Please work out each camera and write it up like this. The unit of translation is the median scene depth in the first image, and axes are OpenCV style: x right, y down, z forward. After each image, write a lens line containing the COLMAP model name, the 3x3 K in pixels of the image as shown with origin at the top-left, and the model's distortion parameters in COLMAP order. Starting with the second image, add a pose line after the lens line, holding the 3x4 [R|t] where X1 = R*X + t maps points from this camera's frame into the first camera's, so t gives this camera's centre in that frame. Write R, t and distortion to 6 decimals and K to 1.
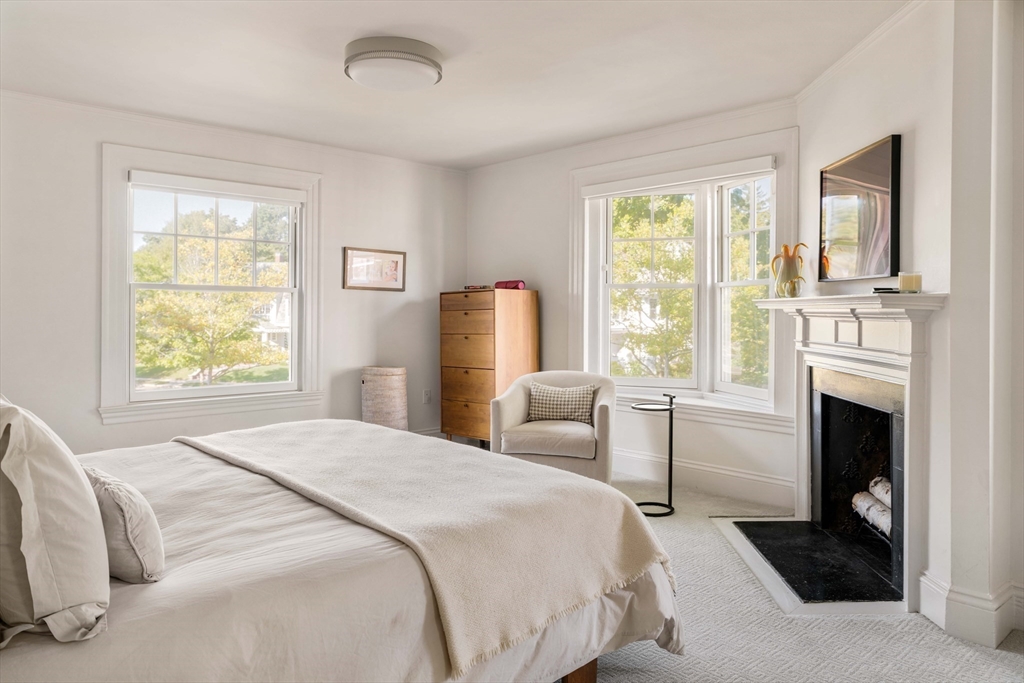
lens RADIAL K [[726.2, 0, 512.5], [0, 726.2, 313.2], [0, 0, 1]] dist [-0.001574, 0.000588]
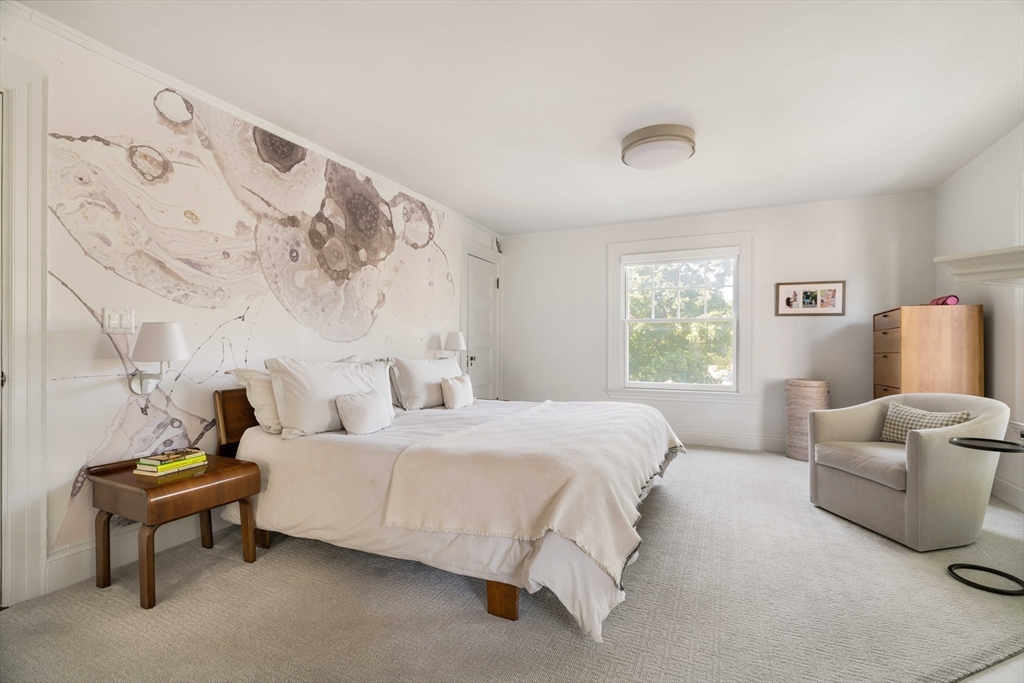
lens RADIAL K [[463.8, 0, 512.0], [0, 463.8, 341.5], [0, 0, 1]] dist [-0.000162, 0.000002]
pose [[0.379283, -0.009330, -0.925234, 0.518964], [0.000023, 0.999949, -0.010074, 0.028595], [0.925281, 0.003800, 0.379264, 0.401851]]
